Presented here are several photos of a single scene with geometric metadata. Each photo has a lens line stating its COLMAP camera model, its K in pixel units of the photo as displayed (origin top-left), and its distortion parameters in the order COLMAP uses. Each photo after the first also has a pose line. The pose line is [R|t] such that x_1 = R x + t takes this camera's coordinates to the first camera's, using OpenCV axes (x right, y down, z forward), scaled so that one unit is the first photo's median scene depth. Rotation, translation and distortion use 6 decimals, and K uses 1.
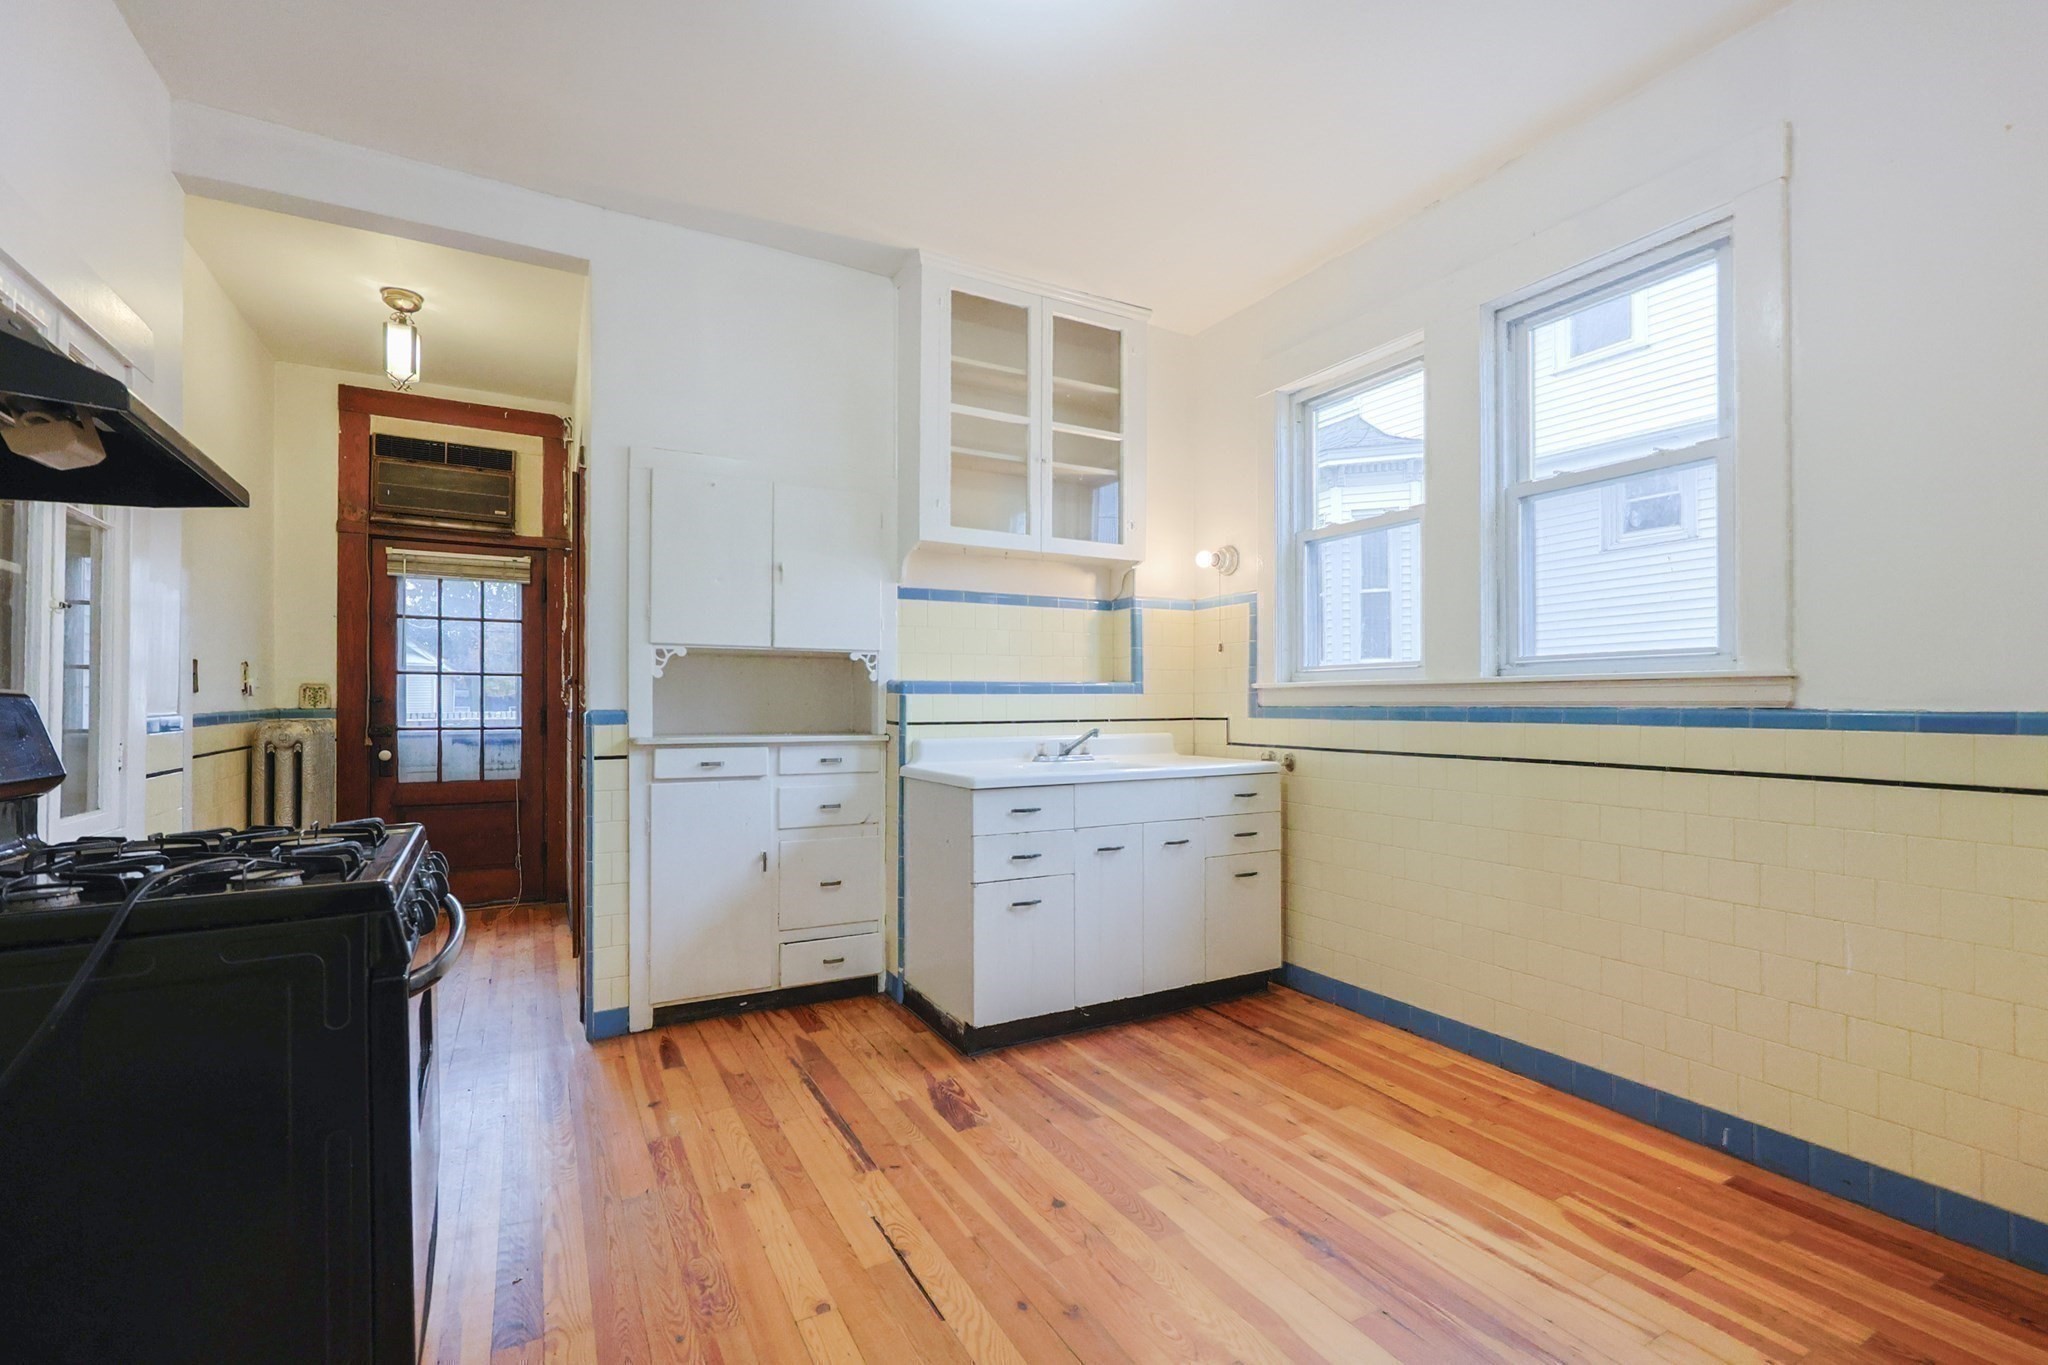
lens RADIAL K [[934.7, 0, 1030.9], [0, 934.7, 704.5], [0, 0, 1]] dist [0.001082, -0.000081]
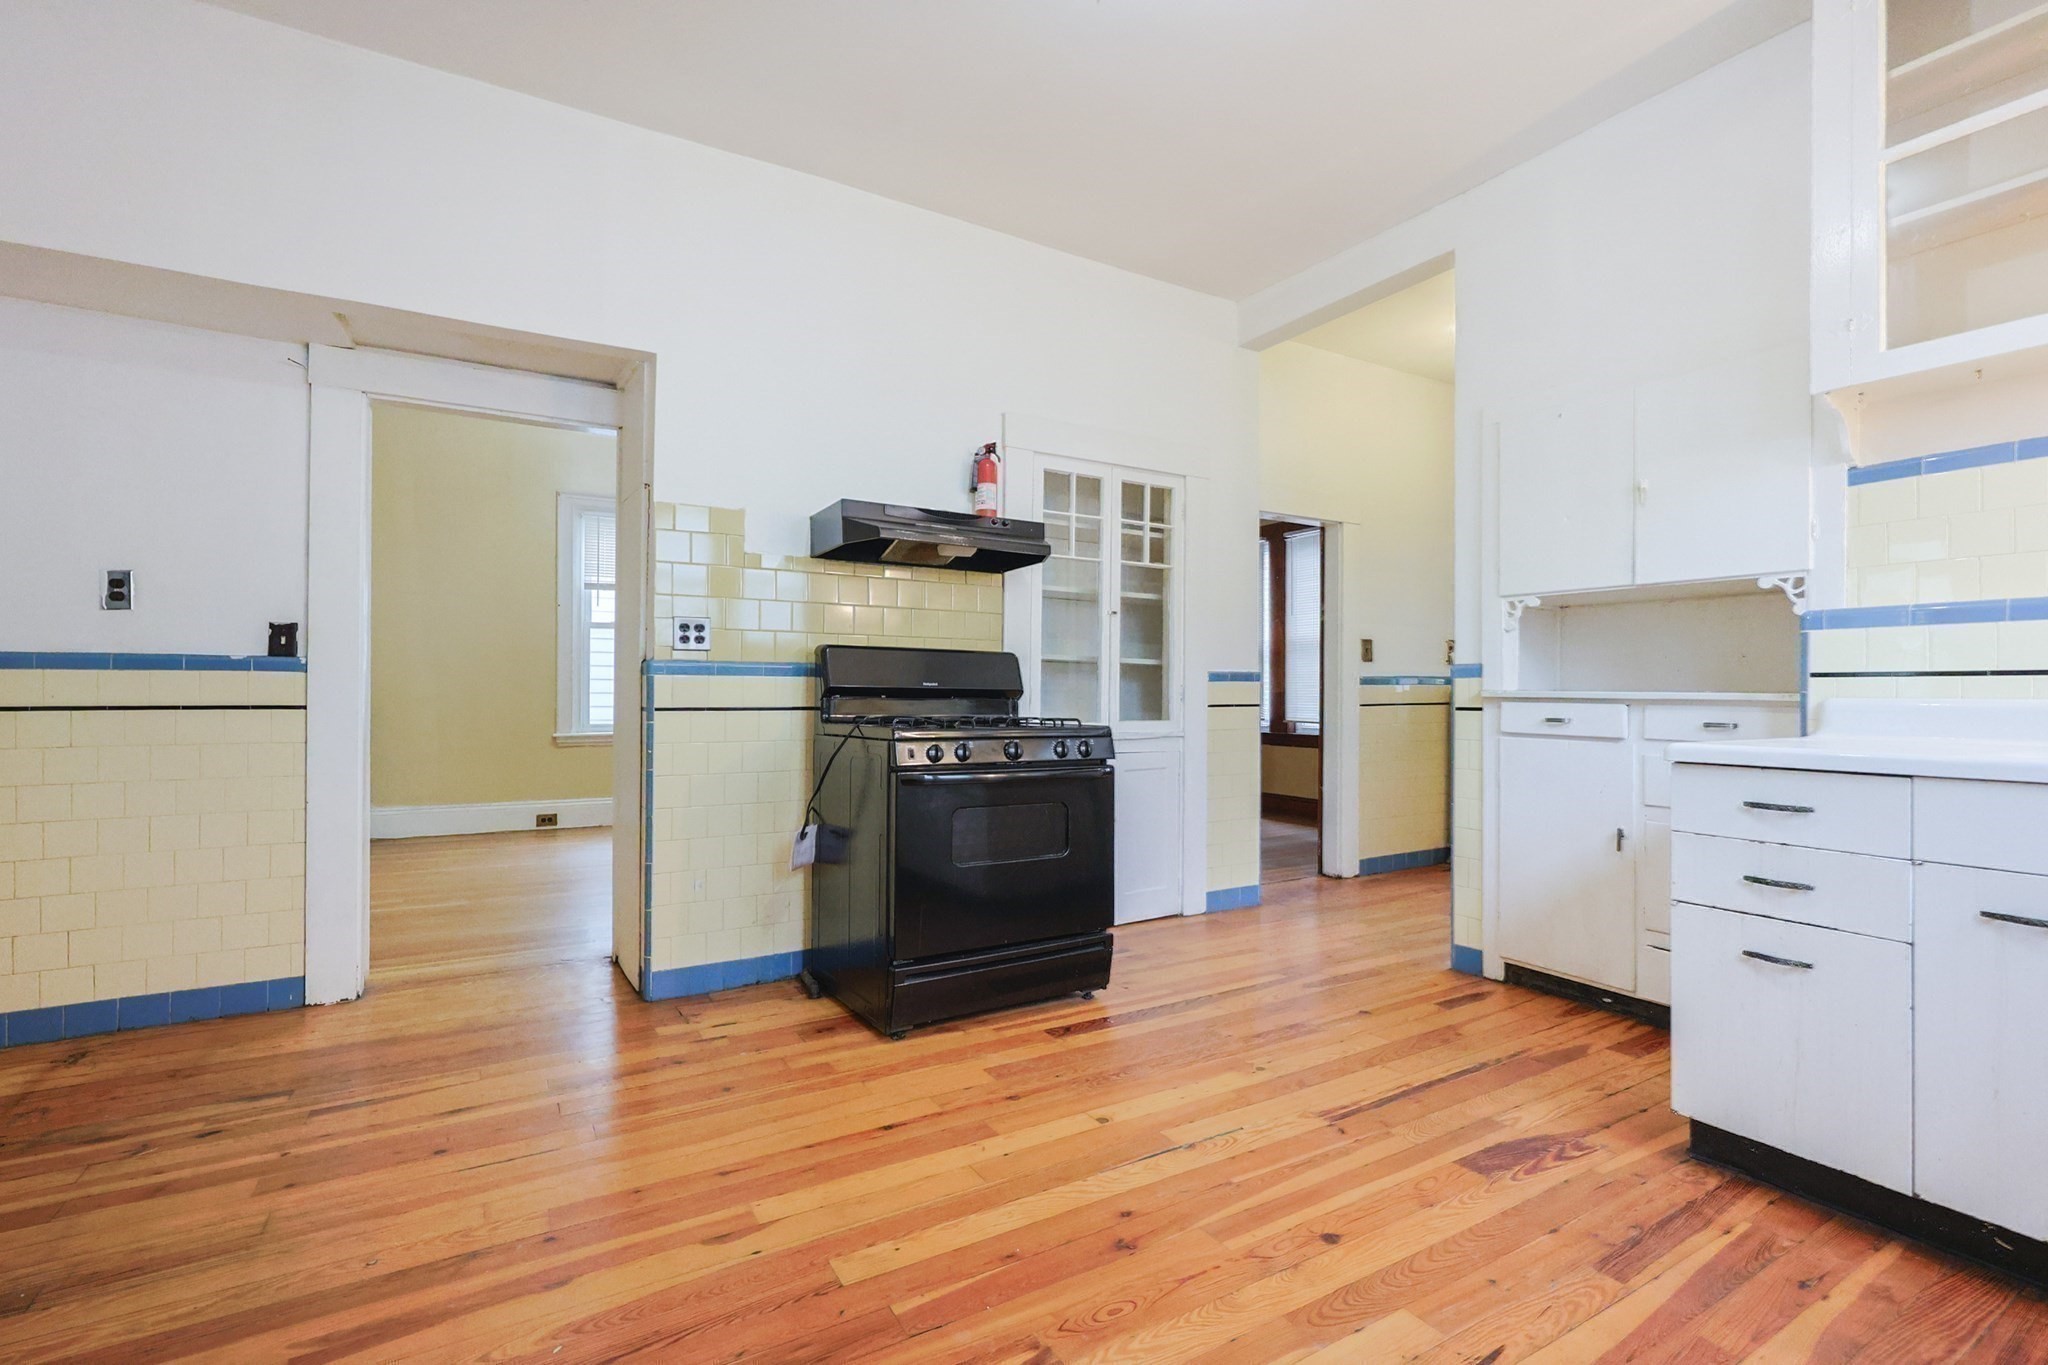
lens RADIAL K [[868.8, 0, 1033.4], [0, 868.8, 686.8], [0, 0, 1]] dist [-0.001172, -0.000734]
pose [[0.043511, -0.002254, -0.999050, 0.512719], [-0.004740, 0.999986, -0.002463, 0.036846], [0.999042, 0.004842, 0.043499, 0.466891]]
